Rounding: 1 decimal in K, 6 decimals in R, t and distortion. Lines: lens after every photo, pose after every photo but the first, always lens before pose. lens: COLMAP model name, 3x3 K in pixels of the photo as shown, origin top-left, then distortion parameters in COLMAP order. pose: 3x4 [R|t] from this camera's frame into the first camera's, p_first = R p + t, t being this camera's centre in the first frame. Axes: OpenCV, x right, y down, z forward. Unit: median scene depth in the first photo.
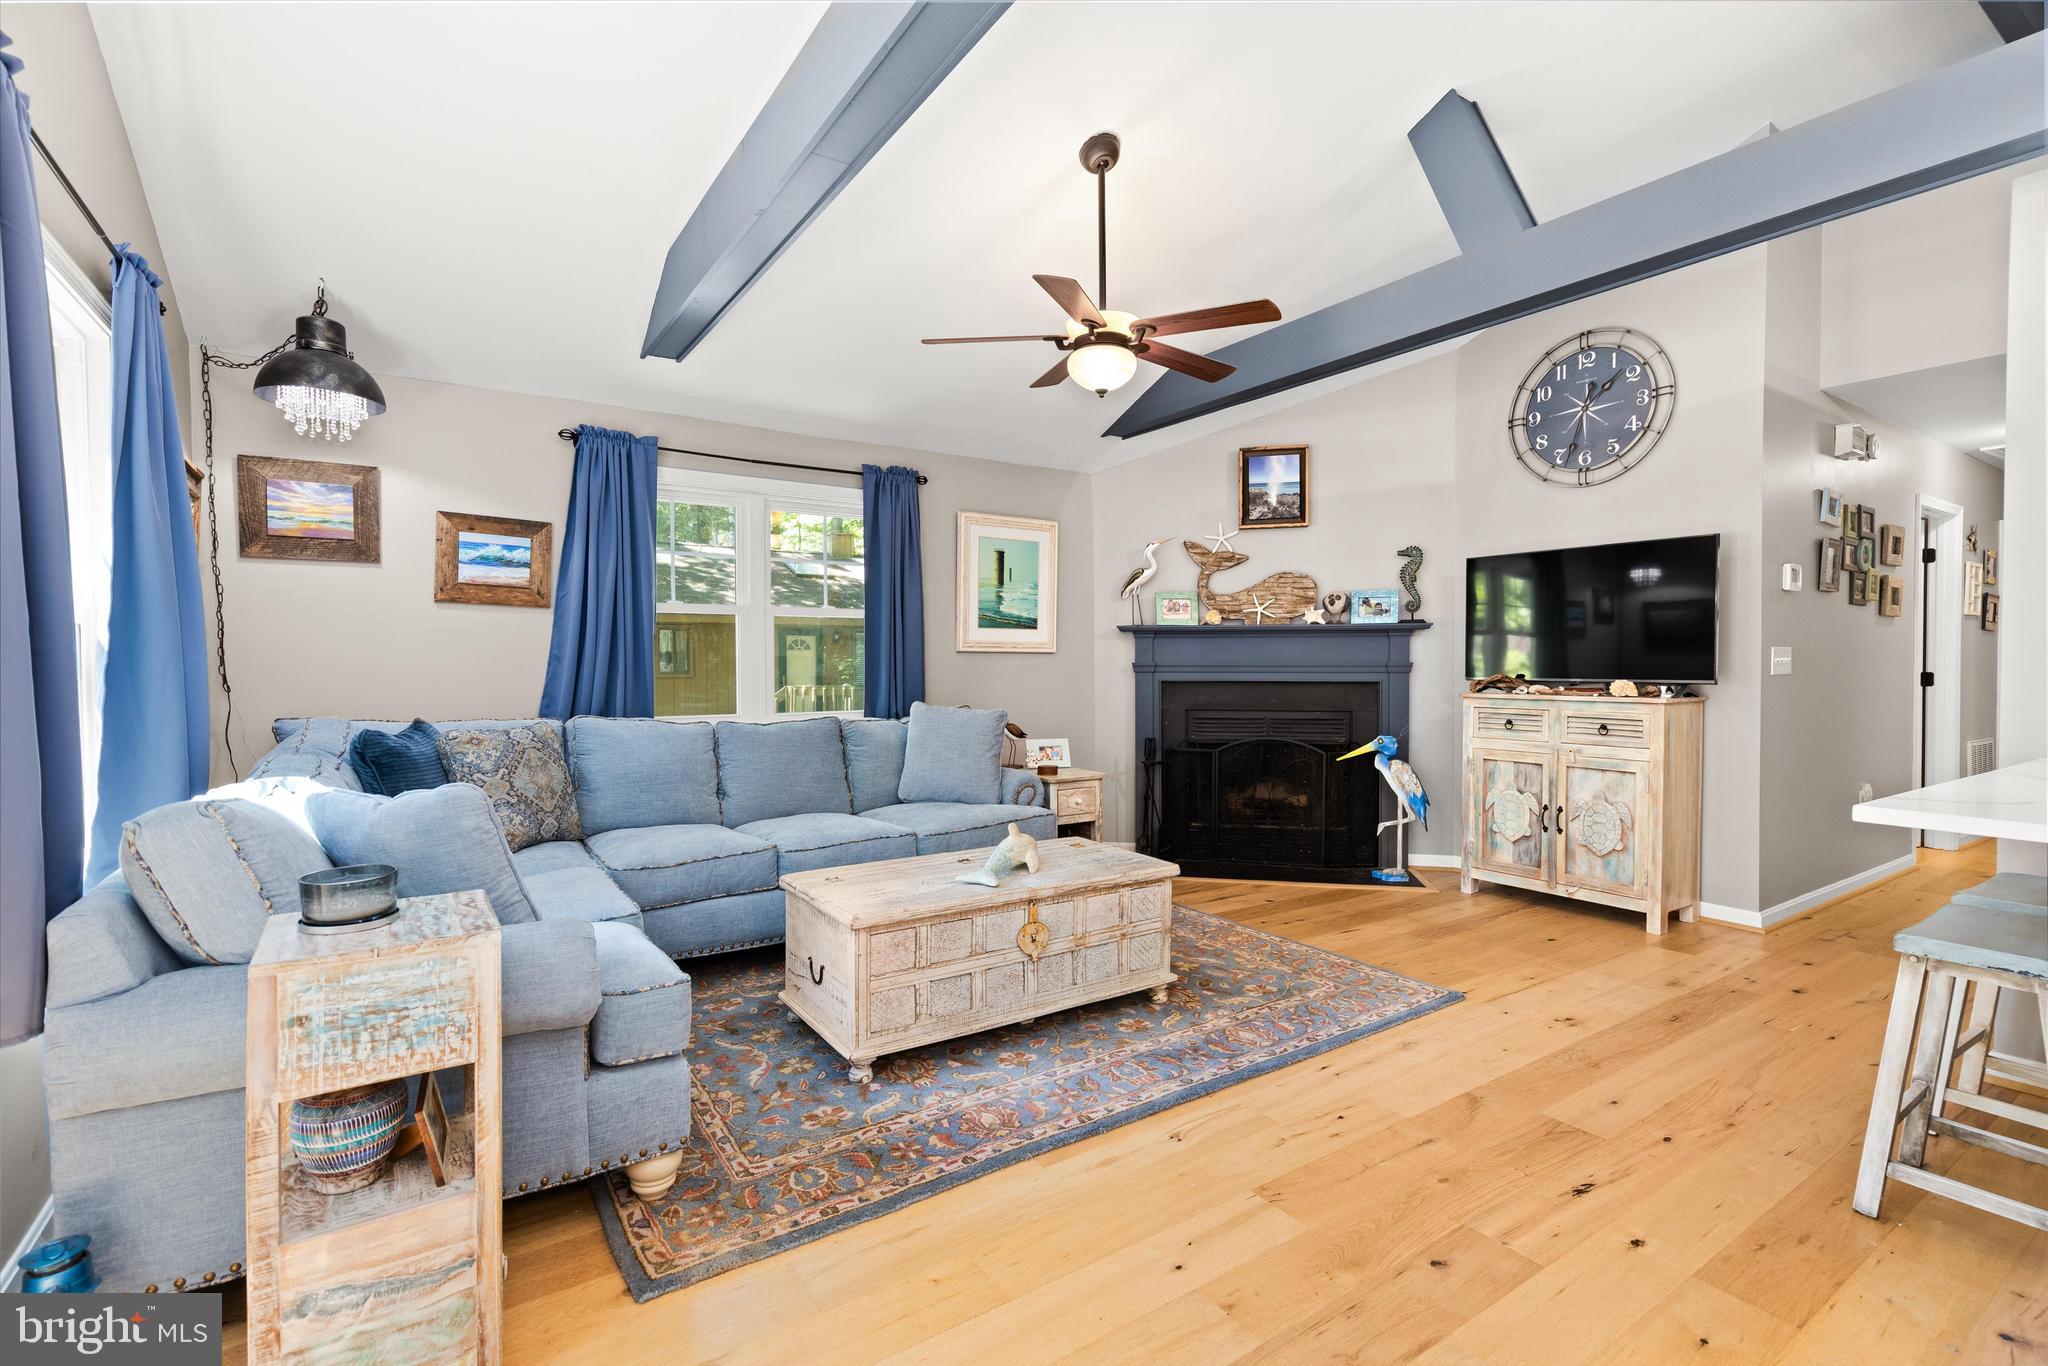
lens RADIAL K [[923.5, 0, 1019.4], [0, 923.5, 674.5], [0, 0, 1]] dist [0.010378, 0.000104]
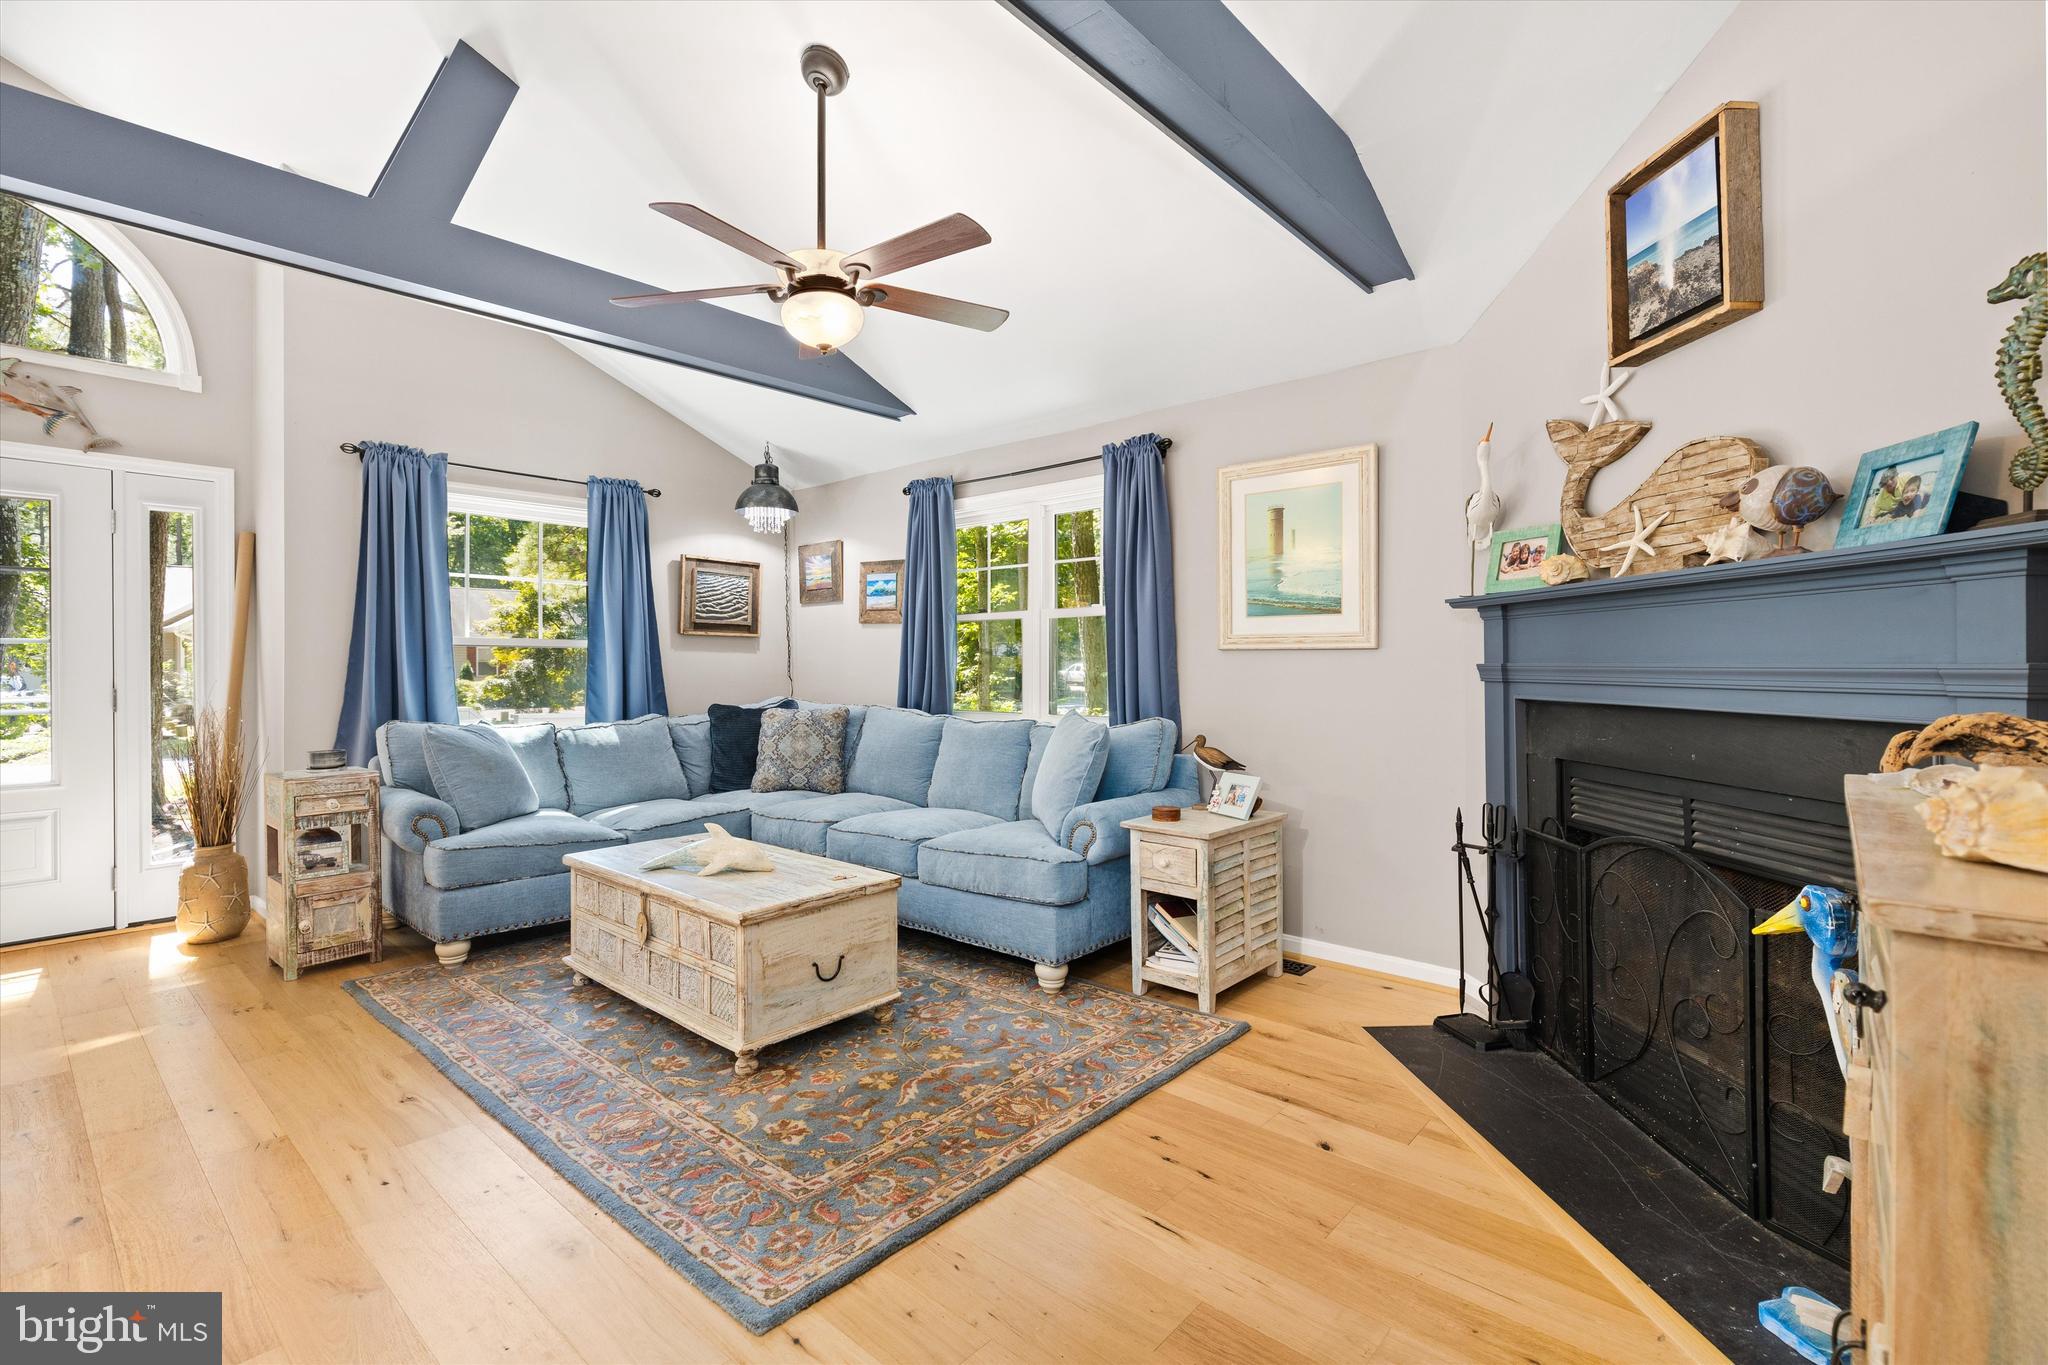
lens RADIAL K [[923.5, 0, 1017.7], [0, 923.5, 669.3], [0, 0, 1]] dist [0.010378, 0.000104]
pose [[0.250017, 0.008119, -0.968208, 0.637046], [-0.007072, 0.999953, 0.006559, -0.012093], [0.968216, 0.005208, 0.250062, 0.638756]]
